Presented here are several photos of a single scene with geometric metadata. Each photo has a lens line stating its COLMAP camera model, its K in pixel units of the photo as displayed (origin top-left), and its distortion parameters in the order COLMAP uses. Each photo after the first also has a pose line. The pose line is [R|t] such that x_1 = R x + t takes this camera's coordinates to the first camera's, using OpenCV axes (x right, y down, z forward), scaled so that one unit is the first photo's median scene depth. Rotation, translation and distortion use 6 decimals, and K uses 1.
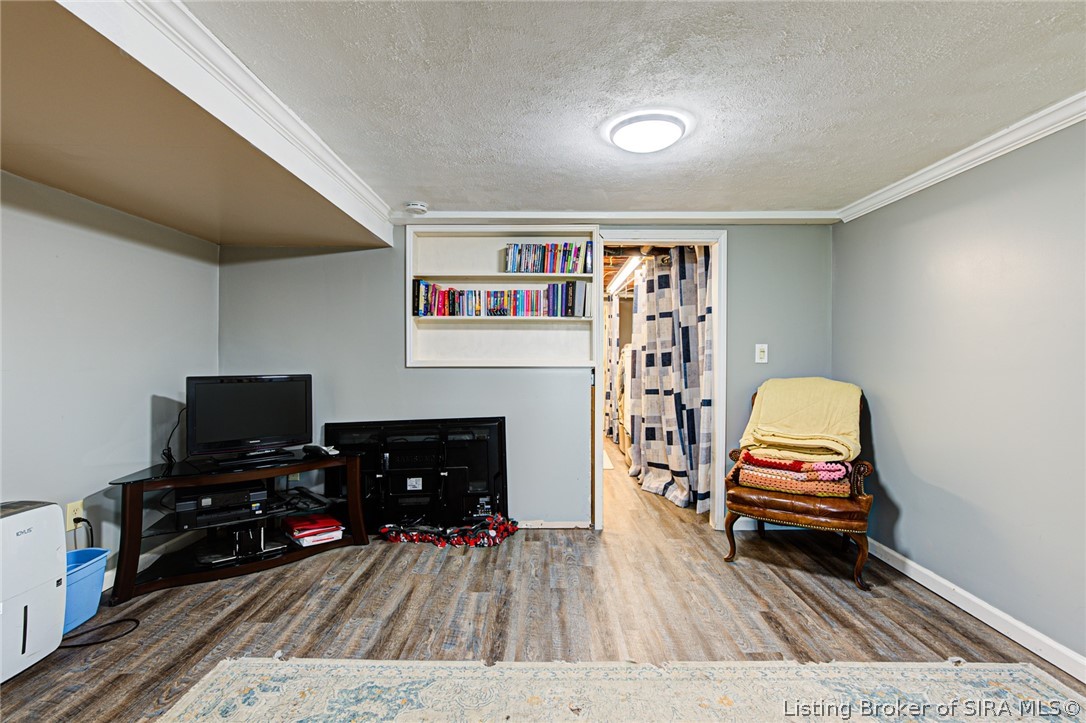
lens RADIAL K [[527.1, 0, 542.0], [0, 527.1, 357.4], [0, 0, 1]] dist [-0.000558, -0.000115]
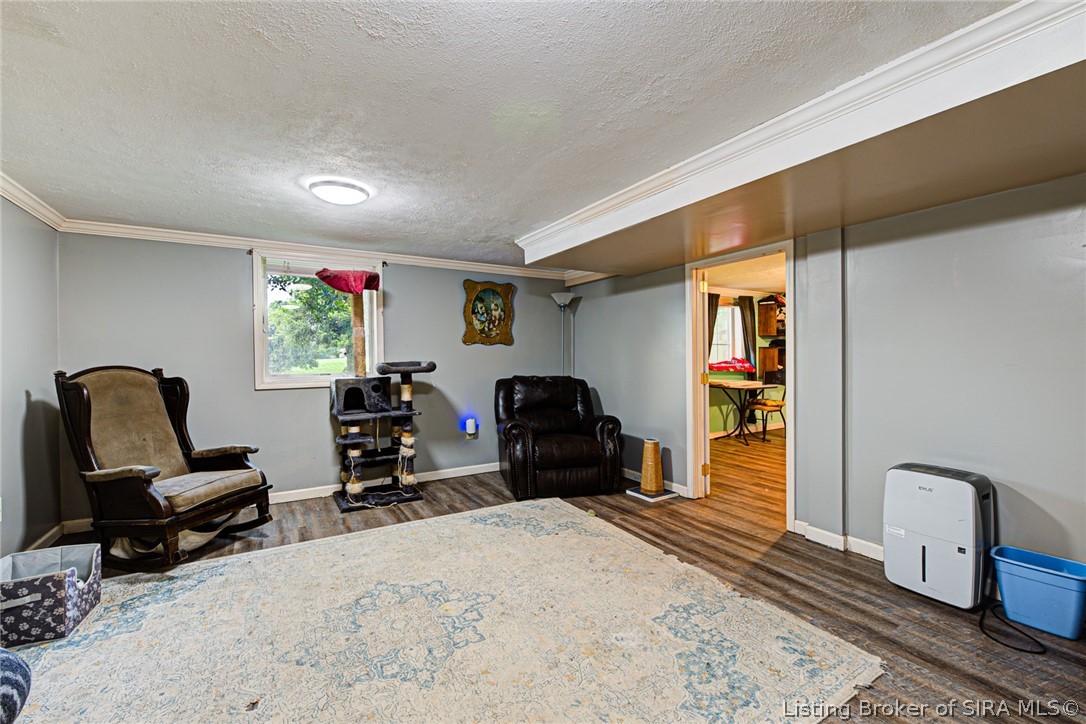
lens RADIAL K [[452.2, 0, 542.2], [0, 452.2, 363.7], [0, 0, 1]] dist [-0.004108, 0.000464]
pose [[-0.867561, 0.005187, -0.497304, 0.383750], [0.001349, 0.999966, 0.008076, 0.013200], [0.497330, 0.006335, -0.867539, 1.488638]]
